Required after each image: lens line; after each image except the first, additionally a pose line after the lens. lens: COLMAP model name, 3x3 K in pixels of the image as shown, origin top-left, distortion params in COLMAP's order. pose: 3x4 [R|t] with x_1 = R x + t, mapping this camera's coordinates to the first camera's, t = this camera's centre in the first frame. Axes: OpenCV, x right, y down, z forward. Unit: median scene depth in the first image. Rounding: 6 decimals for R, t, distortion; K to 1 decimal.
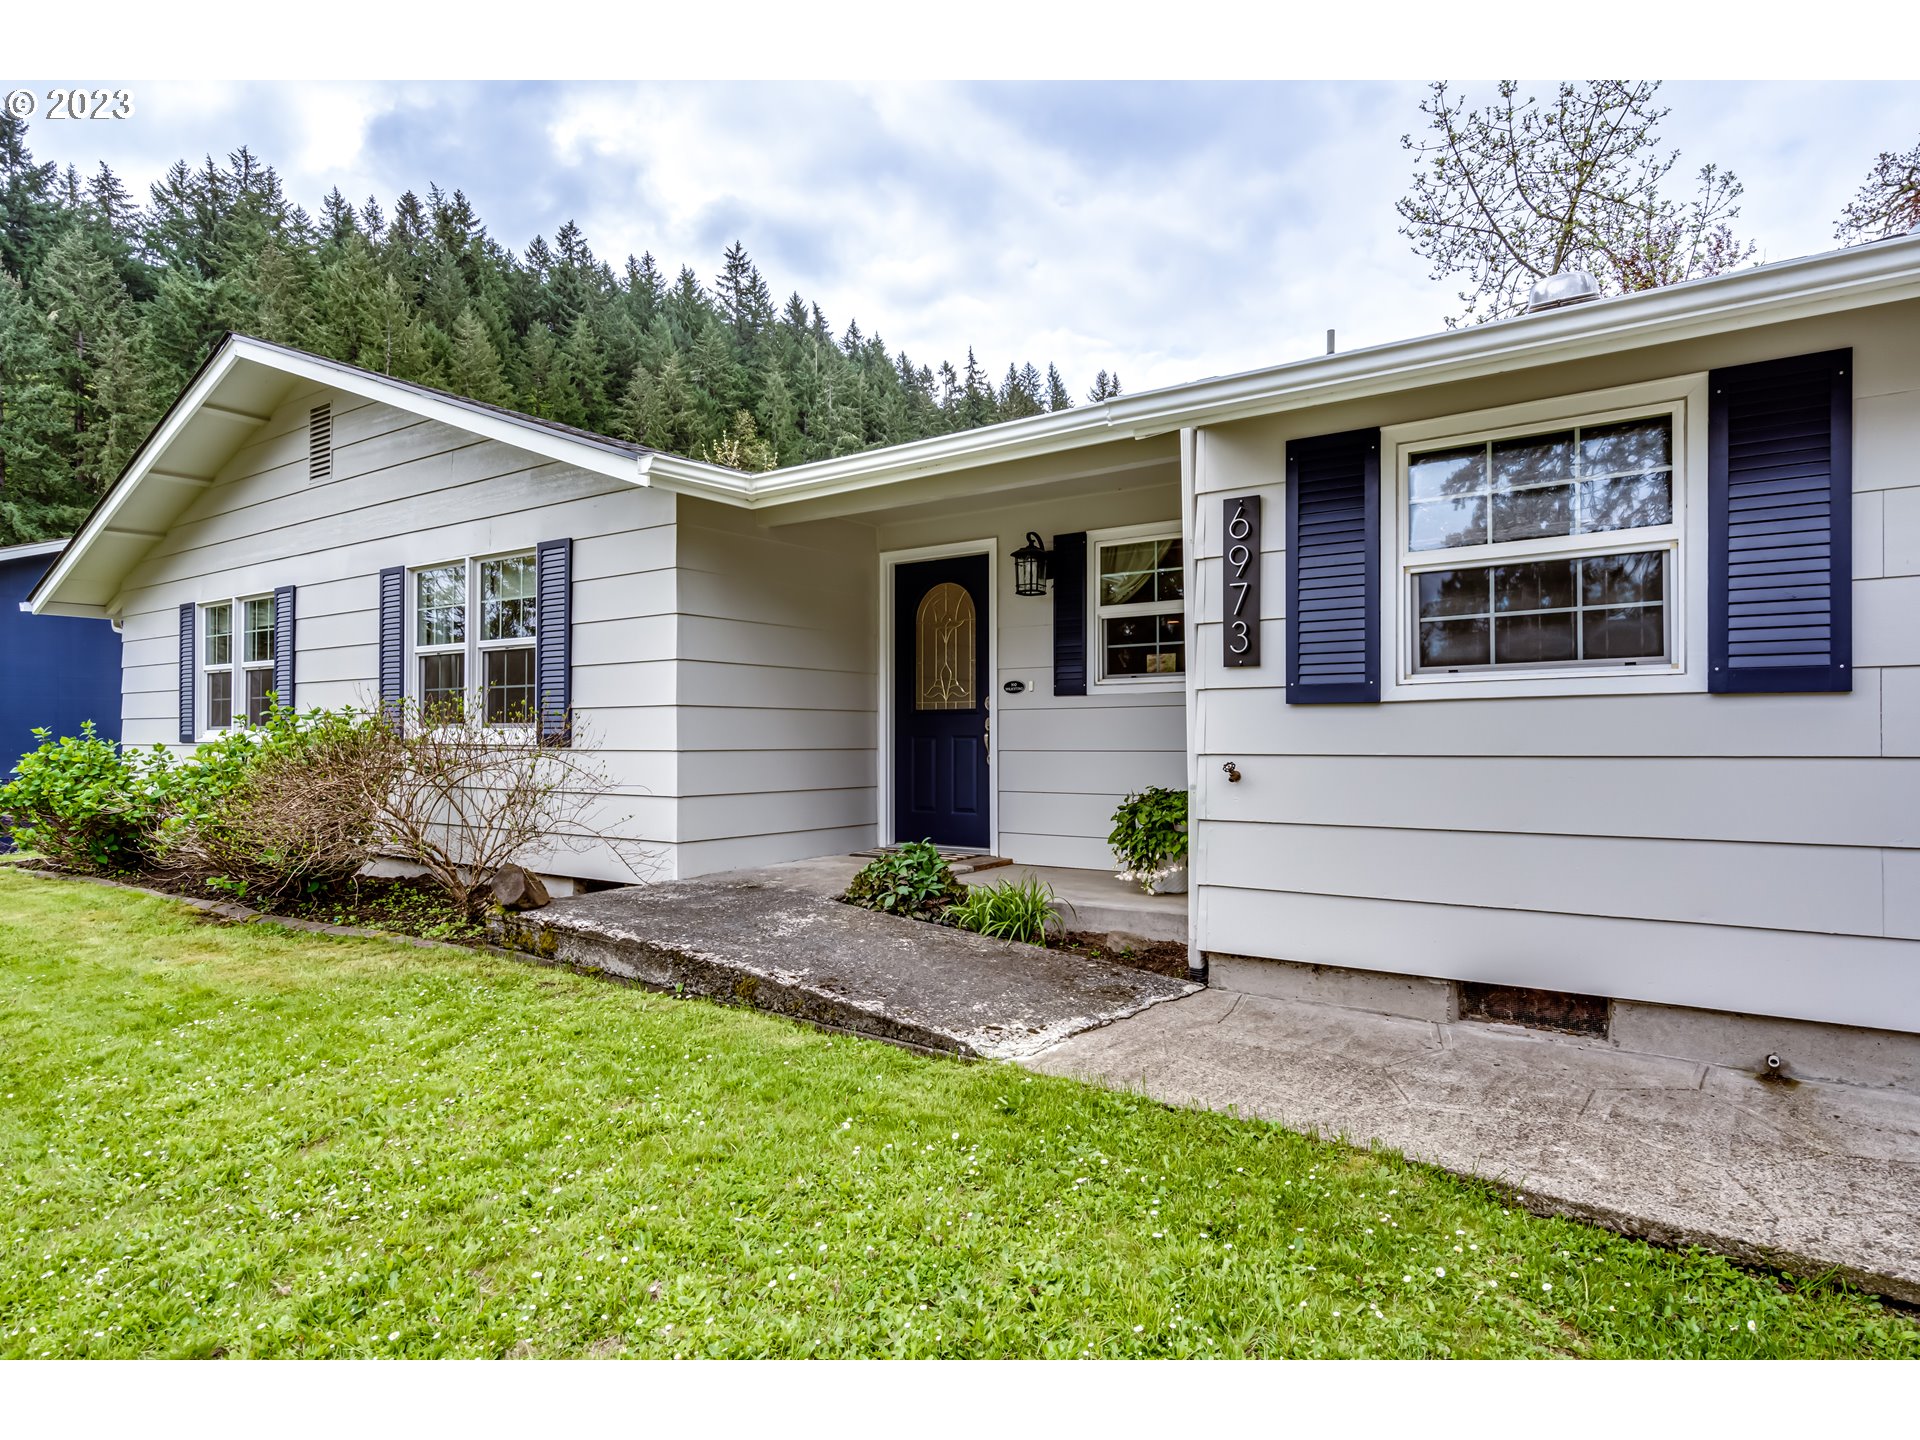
lens RADIAL K [[1131.8, 0, 960.0], [0, 1131.8, 720.0], [0, 0, 1]] dist [0.014605, 0.000281]
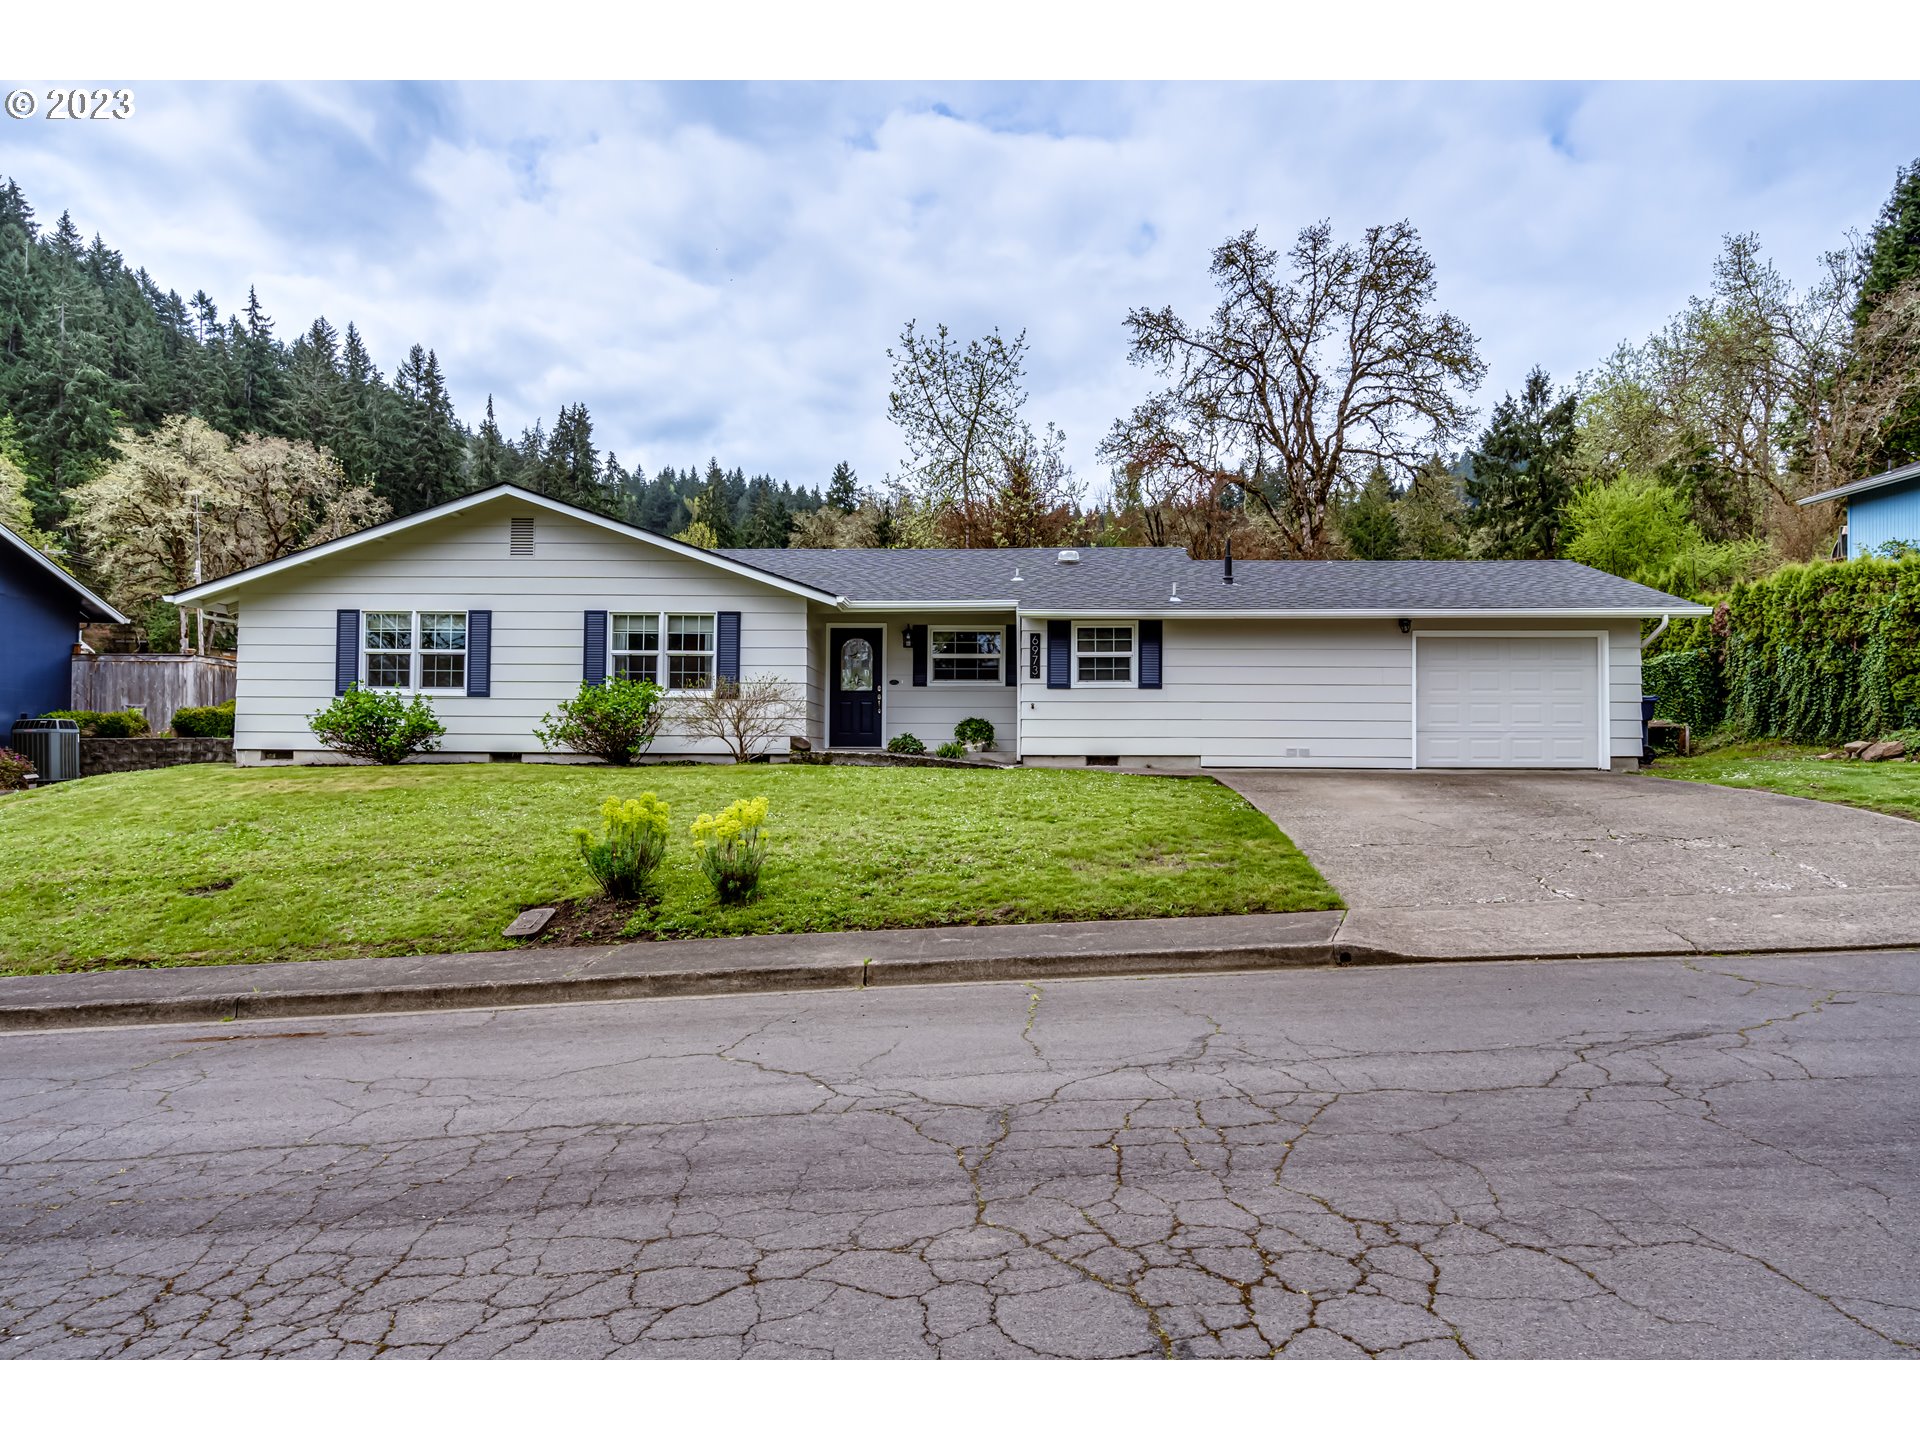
lens RADIAL K [[1425.9, 0, 960.0], [0, 1425.9, 720.0], [0, 0, 1]] dist [0.001969, 0.001702]
pose [[0.815610, 0.028010, 0.577923, -1.632275], [-0.015448, 0.999526, -0.026641, 0.134518], [-0.578395, 0.012801, 0.815656, -1.651028]]
